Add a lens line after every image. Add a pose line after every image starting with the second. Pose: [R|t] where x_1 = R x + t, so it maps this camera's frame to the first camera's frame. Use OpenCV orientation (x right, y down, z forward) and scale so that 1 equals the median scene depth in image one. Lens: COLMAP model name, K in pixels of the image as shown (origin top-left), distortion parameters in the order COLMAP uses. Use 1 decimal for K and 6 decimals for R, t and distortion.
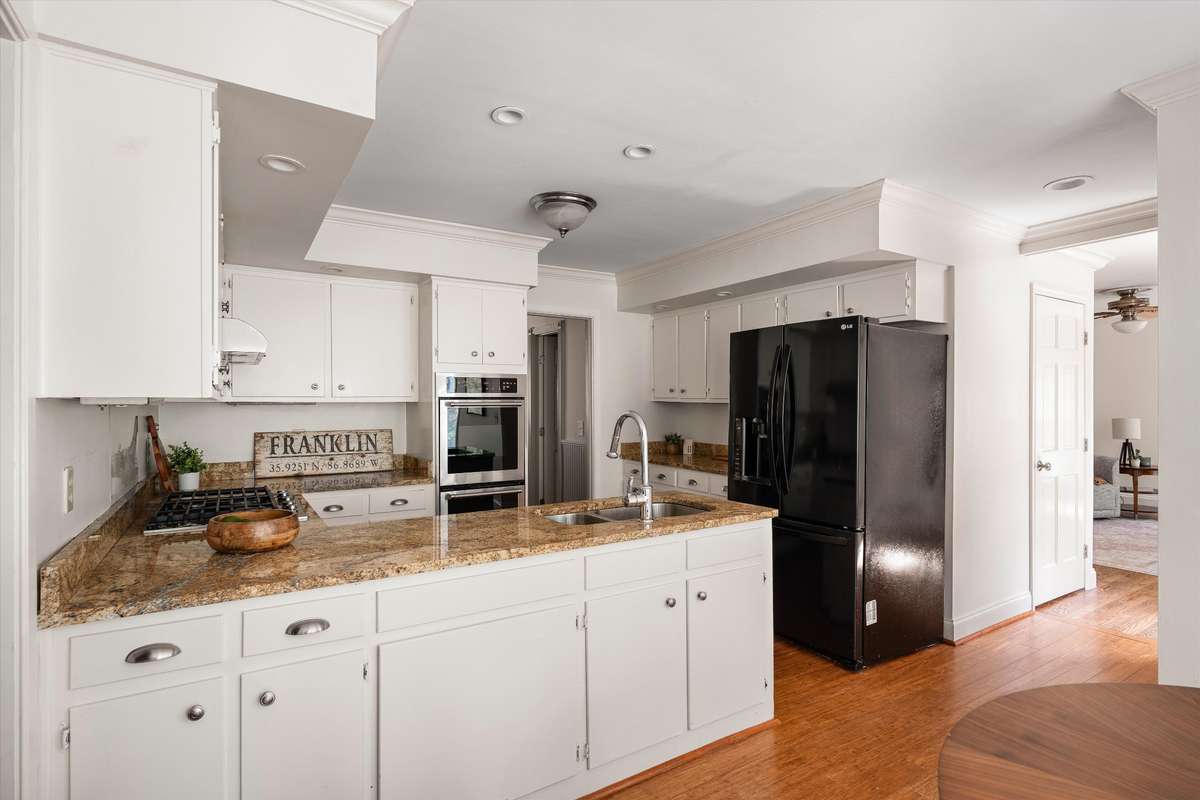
lens RADIAL K [[573.7, 0, 607.7], [0, 573.7, 406.6], [0, 0, 1]] dist [0.005095, -0.000646]
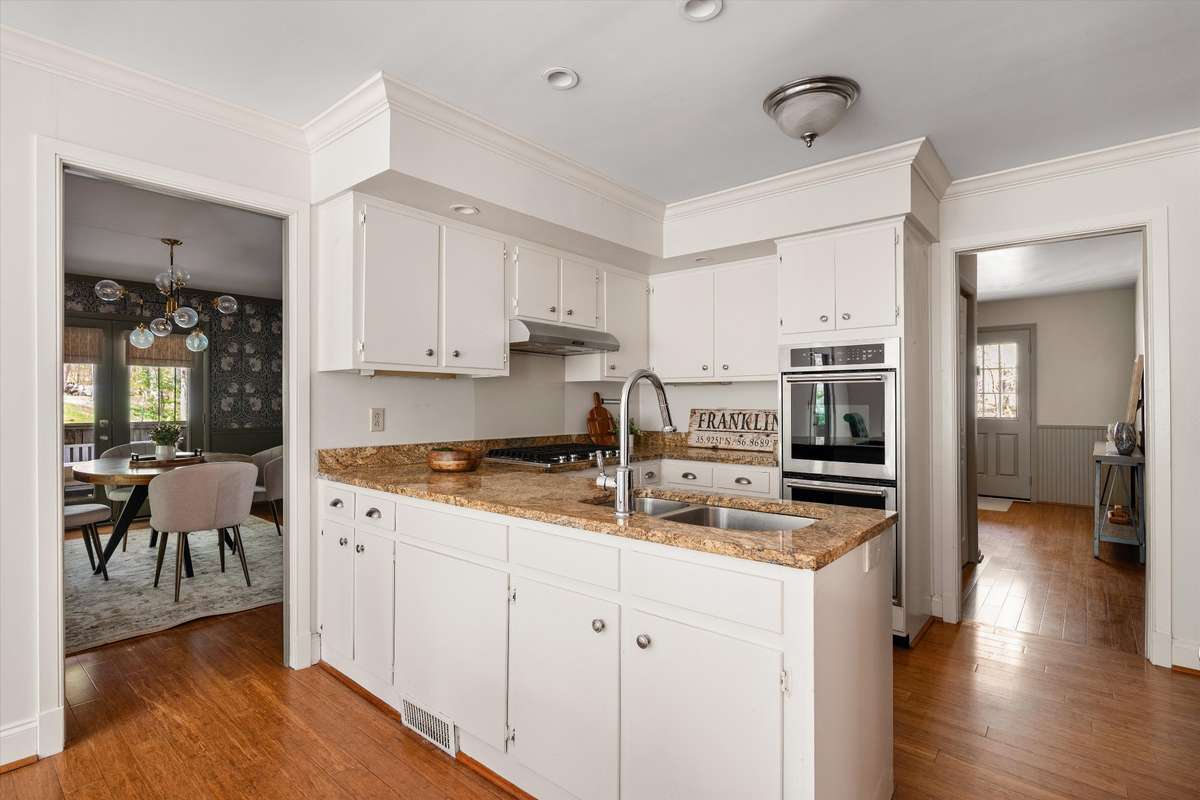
lens RADIAL K [[573.7, 0, 607.3], [0, 573.7, 399.6], [0, 0, 1]] dist [0.005095, -0.000646]
pose [[0.319658, -0.001595, -0.947532, 0.461724], [-0.006344, 0.999973, -0.003824, 0.030624], [0.947512, 0.007234, 0.319639, 0.438856]]
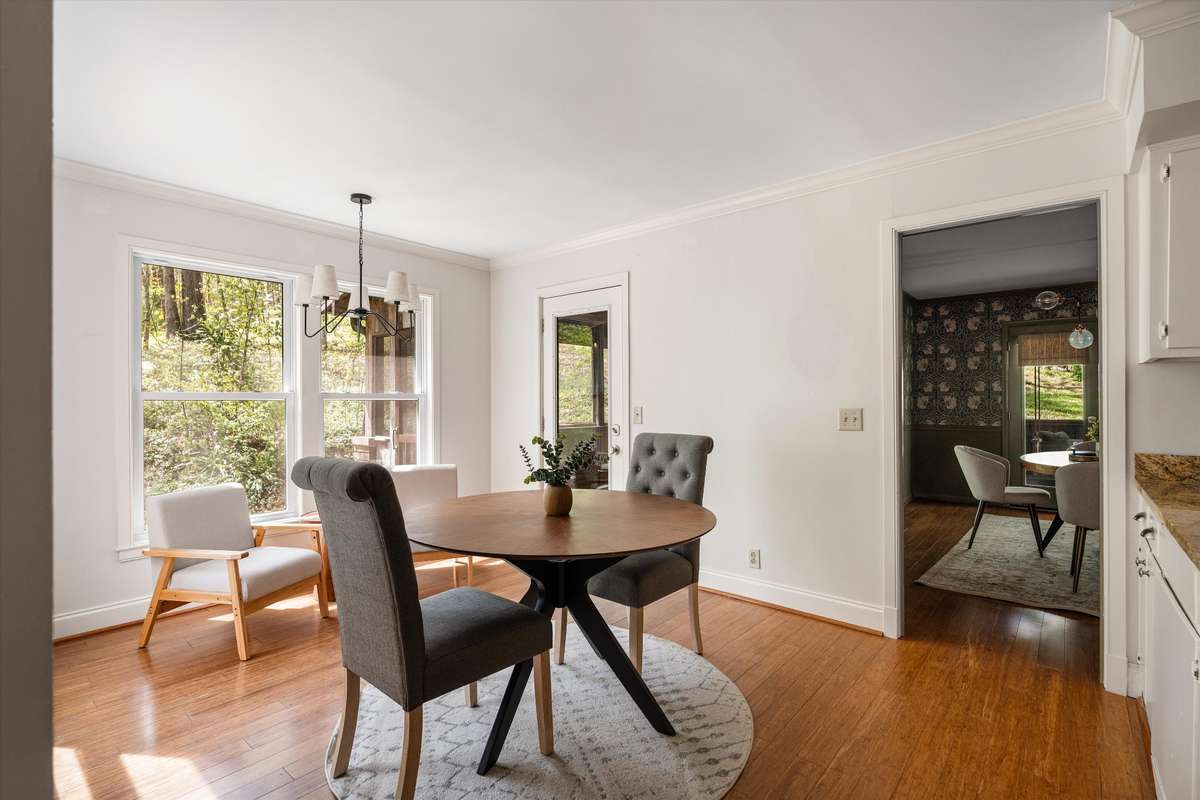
lens RADIAL K [[573.7, 0, 596.5], [0, 573.7, 399.2], [0, 0, 1]] dist [0.005095, -0.000646]
pose [[-0.948862, -0.000043, -0.315693, 0.420572], [-0.001437, 0.999990, 0.004183, 0.032506], [0.315689, 0.004423, -0.948852, 0.733059]]
